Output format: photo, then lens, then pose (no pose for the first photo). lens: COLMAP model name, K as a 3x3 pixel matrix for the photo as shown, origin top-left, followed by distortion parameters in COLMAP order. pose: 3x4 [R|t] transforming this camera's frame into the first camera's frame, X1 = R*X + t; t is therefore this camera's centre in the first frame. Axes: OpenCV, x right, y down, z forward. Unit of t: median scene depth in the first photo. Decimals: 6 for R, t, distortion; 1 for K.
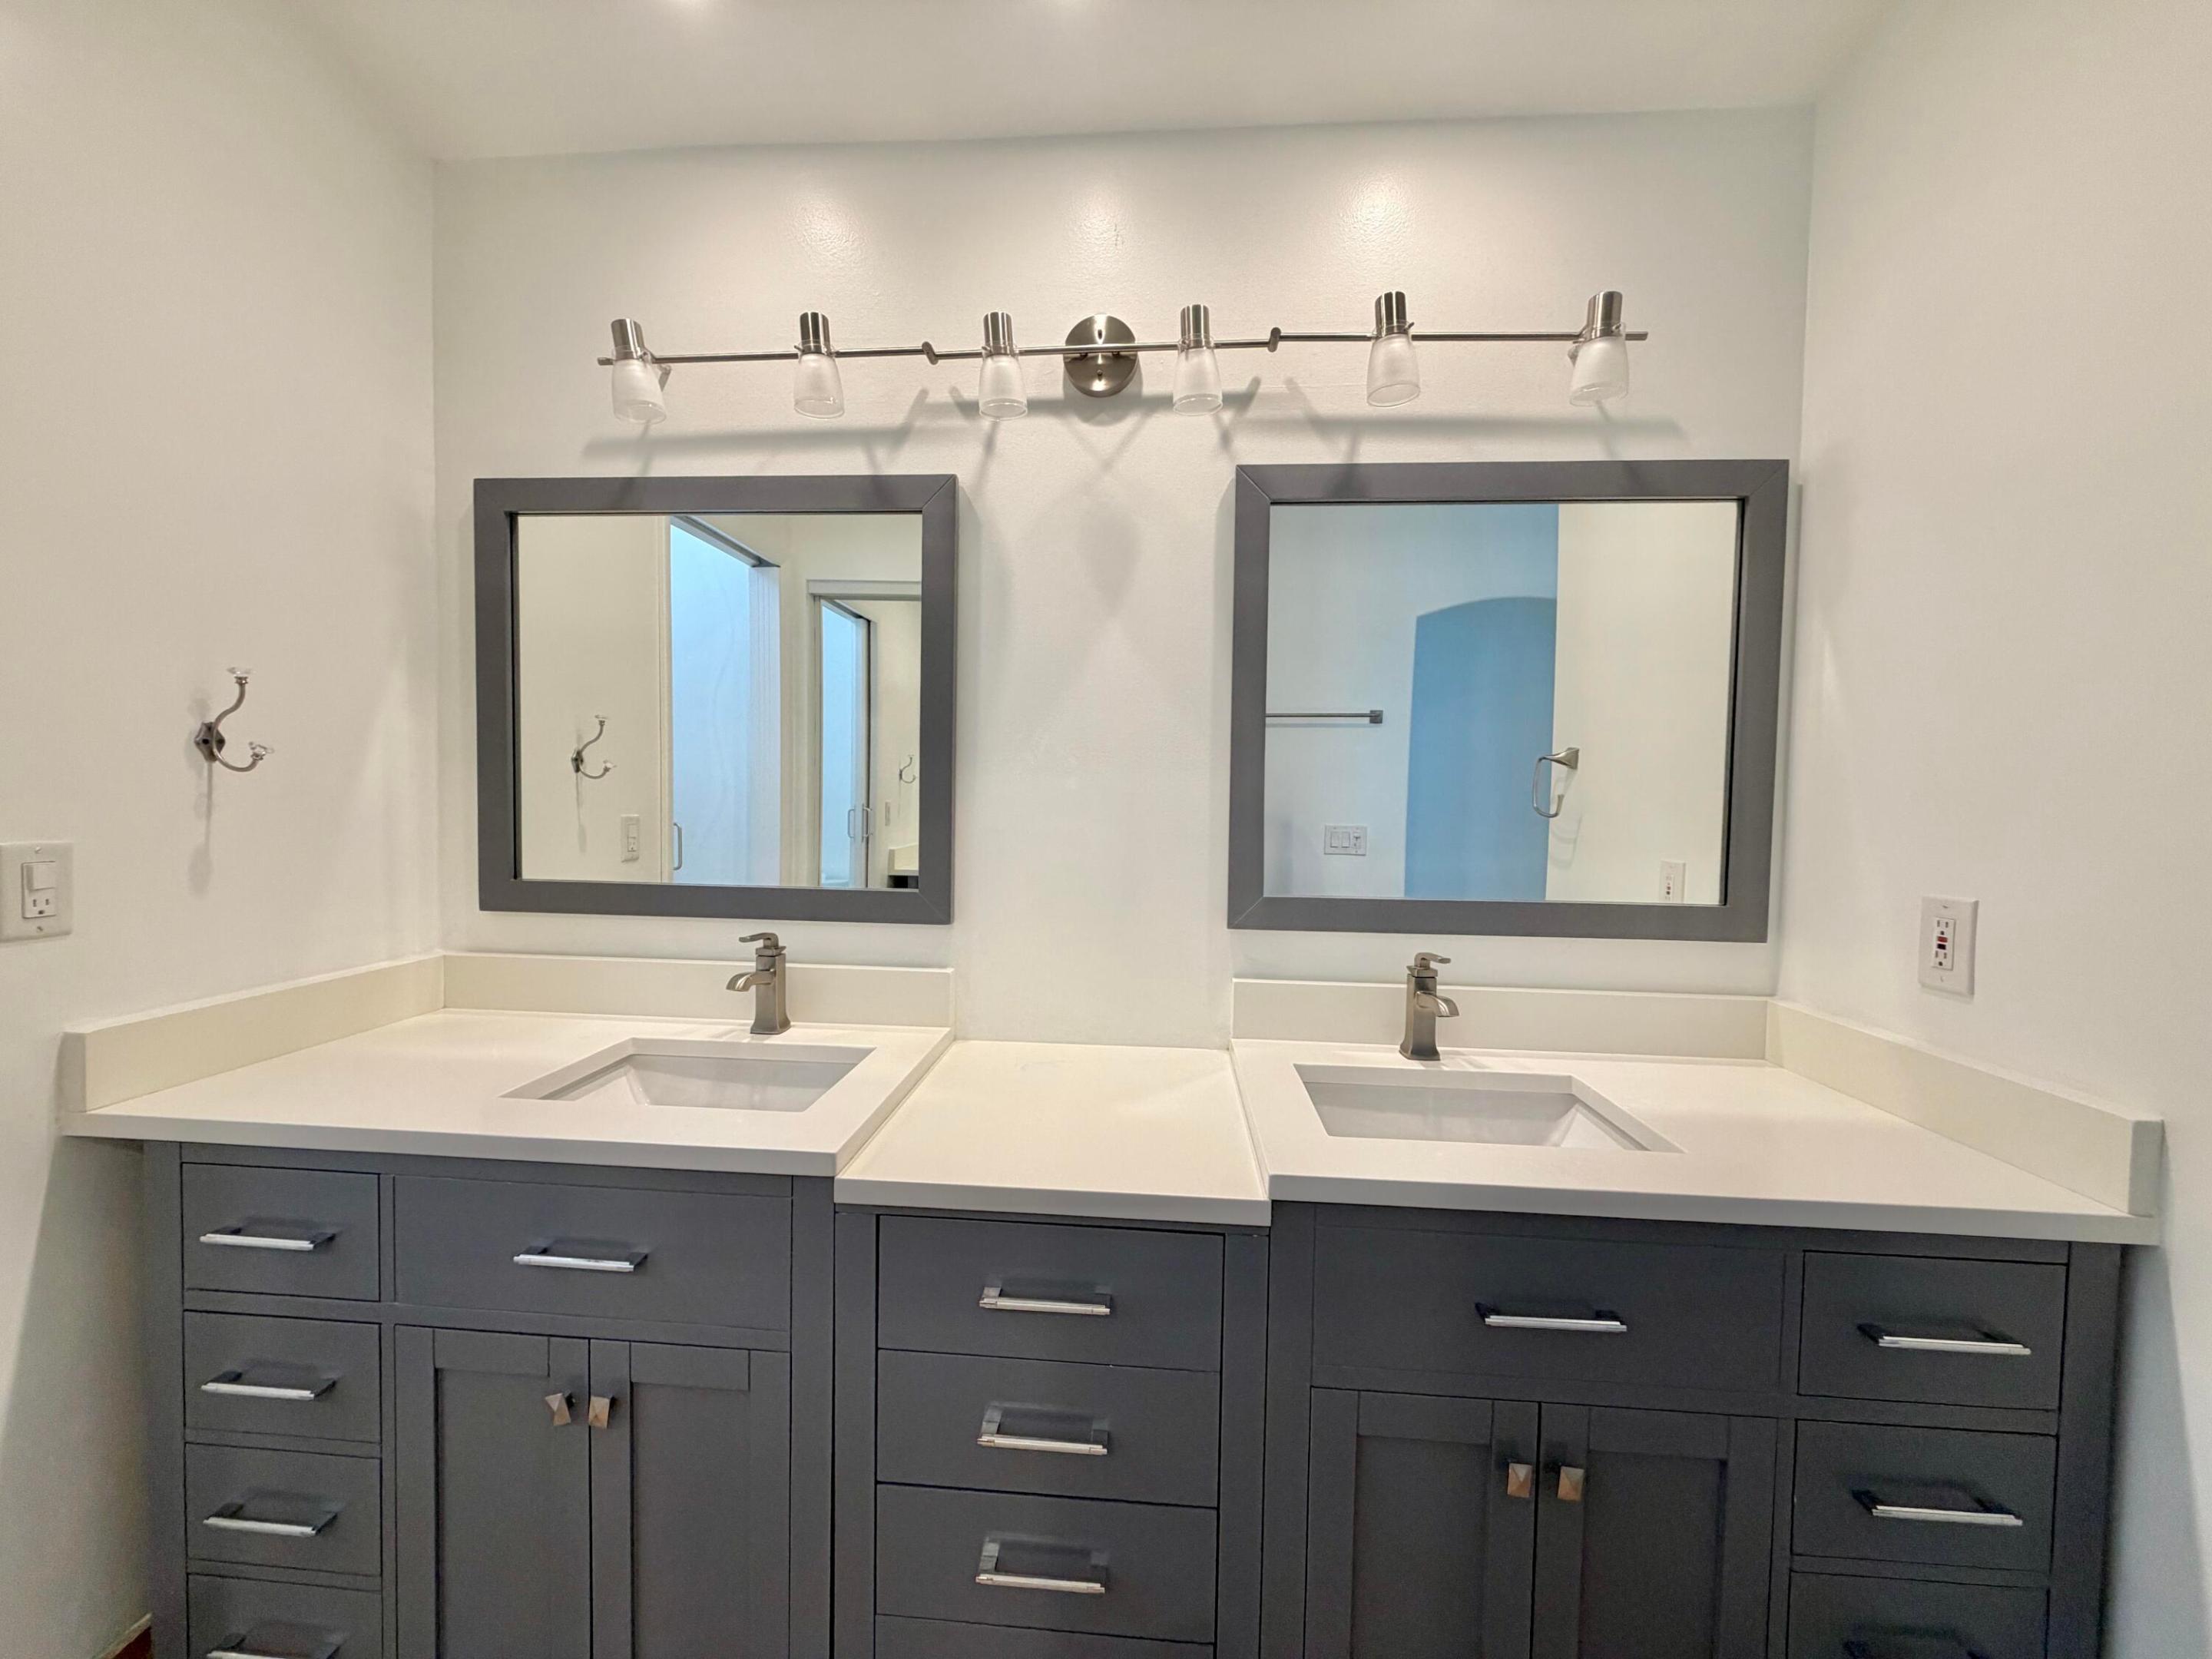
lens RADIAL K [[880.6, 0, 1105.0], [0, 880.6, 833.7], [0, 0, 1]] dist [-0.000981, 0.000885]
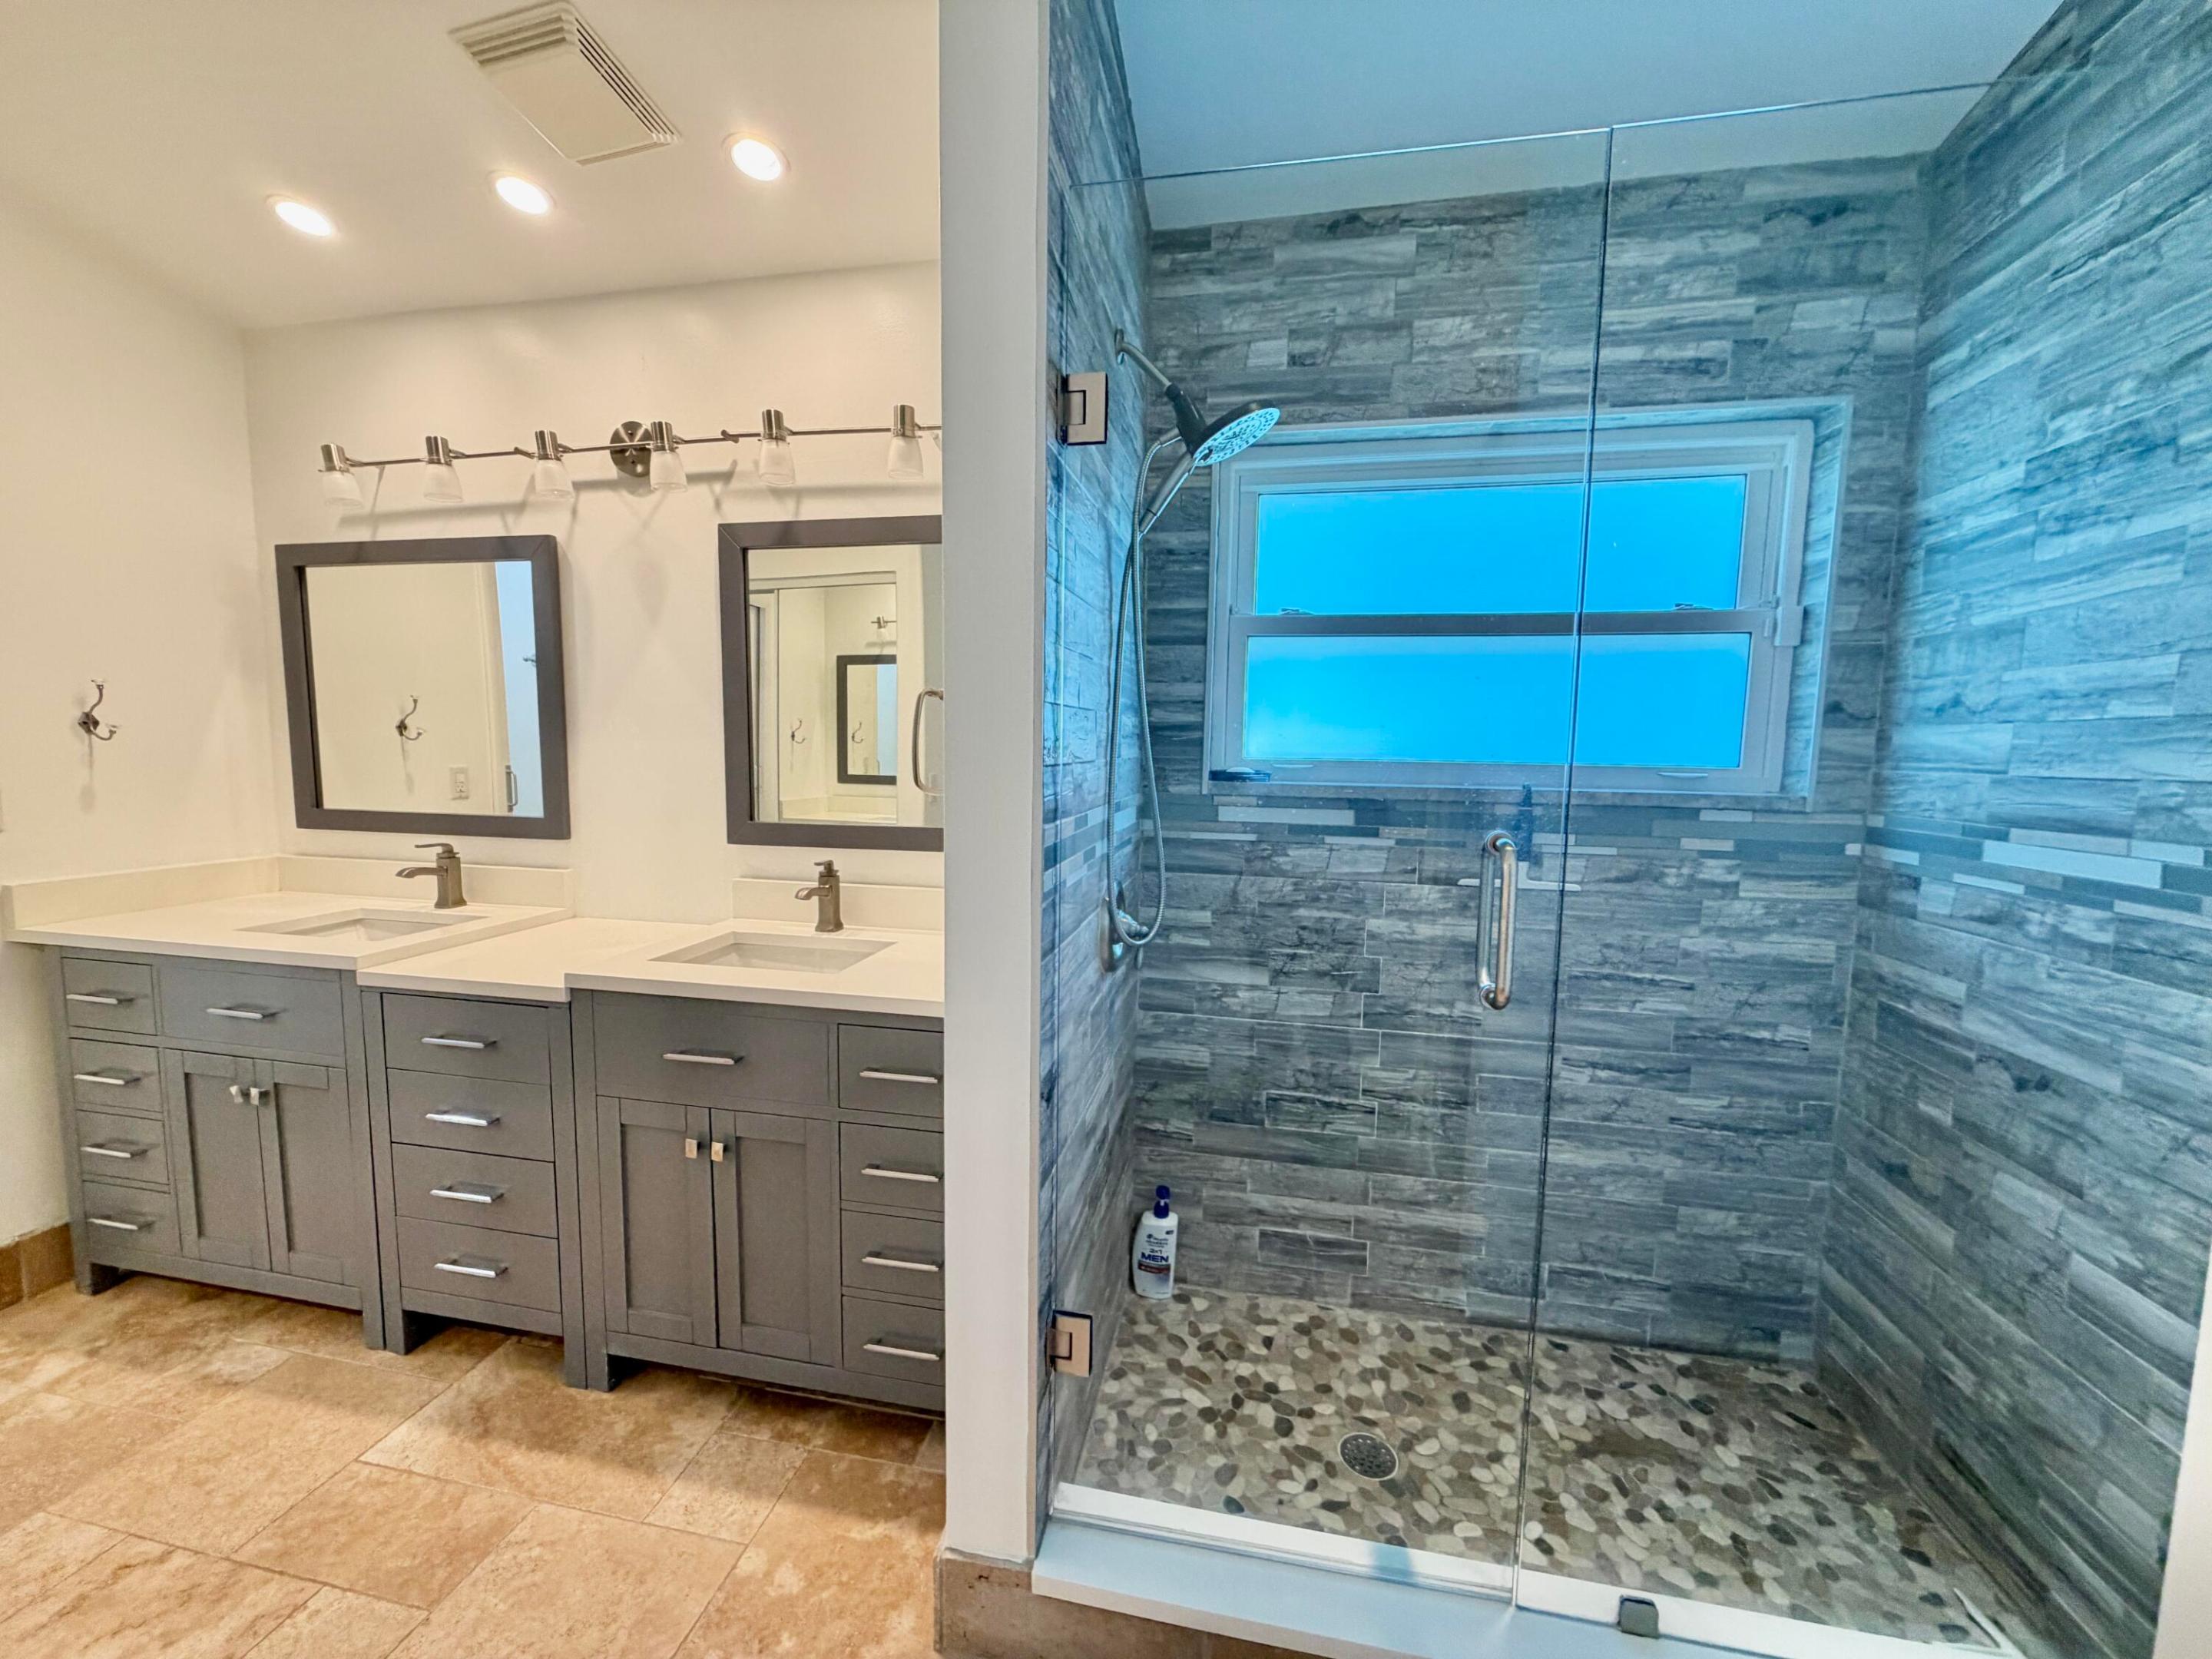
lens RADIAL K [[880.6, 0, 1095.2], [0, 880.6, 829.5], [0, 0, 1]] dist [-0.000981, 0.000885]
pose [[0.991875, 0.009266, -0.126880, 0.938573], [-0.002746, 0.998671, 0.051466, 0.007245], [0.127188, -0.050699, 0.990582, -0.374677]]
